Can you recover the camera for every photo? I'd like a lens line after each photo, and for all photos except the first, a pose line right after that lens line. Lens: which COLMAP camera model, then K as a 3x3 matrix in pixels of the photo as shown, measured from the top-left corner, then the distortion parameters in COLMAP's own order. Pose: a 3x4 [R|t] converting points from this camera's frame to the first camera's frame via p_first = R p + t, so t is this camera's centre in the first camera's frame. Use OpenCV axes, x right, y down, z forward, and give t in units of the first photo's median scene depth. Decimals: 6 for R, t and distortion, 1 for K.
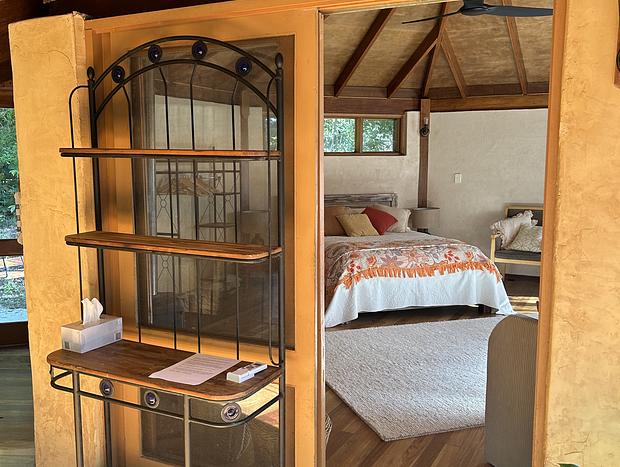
lens RADIAL K [[610.6, 0, 310.2], [0, 610.6, 242.5], [0, 0, 1]] dist [0.025848, -0.000687]
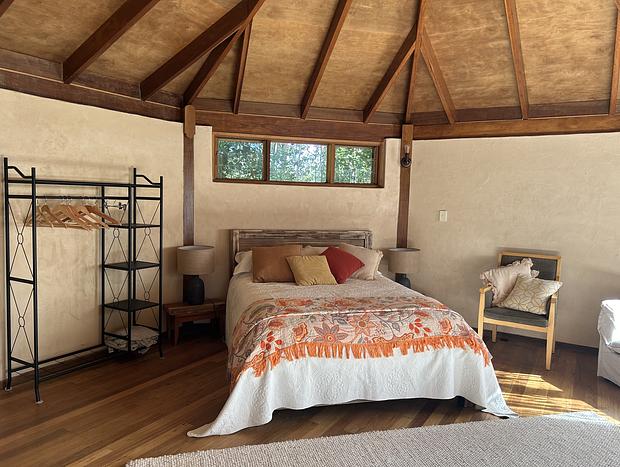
lens RADIAL K [[472.0, 0, 310.0], [0, 472.0, 233.5], [0, 0, 1]] dist [0.023571, -0.012248]
pose [[0.996810, 0.036841, -0.070803, 0.114965], [-0.040416, 0.997945, -0.049733, -0.044120], [0.068826, 0.052436, 0.996250, 0.362252]]
